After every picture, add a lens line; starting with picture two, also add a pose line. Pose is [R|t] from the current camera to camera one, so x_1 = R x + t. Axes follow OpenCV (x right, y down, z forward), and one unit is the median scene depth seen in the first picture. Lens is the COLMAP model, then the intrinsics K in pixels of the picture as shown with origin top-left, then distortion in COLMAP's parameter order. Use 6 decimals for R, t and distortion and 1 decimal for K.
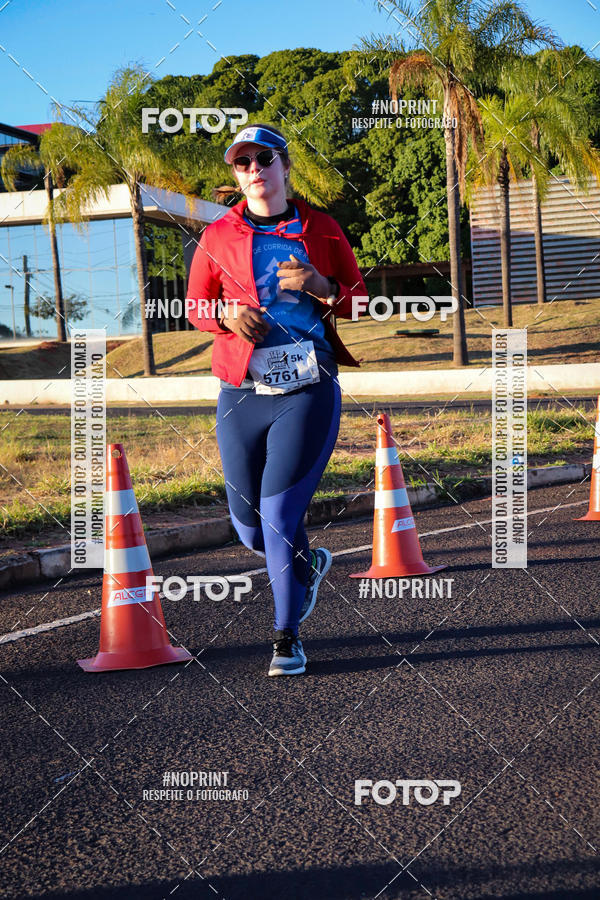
lens RADIAL K [[2186.8, 0, 347.0], [0, 2186.8, 447.1], [0, 0, 1]] dist [0.469931, 0.534660]
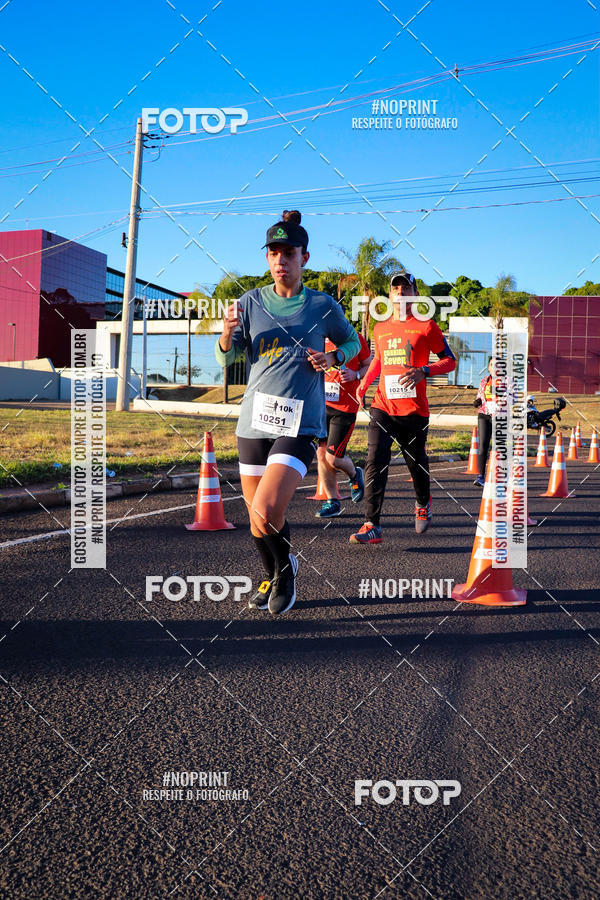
lens RADIAL K [[3161.7, 0, 326.9], [0, 3161.7, 448.9], [0, 0, 1]] dist [-2.067993, 42.401816]
pose [[0.995149, 0.080854, 0.056053, -0.164287], [-0.079187, 0.996367, -0.031355, 0.108492], [-0.058384, 0.026764, 0.997935, -2.264194]]
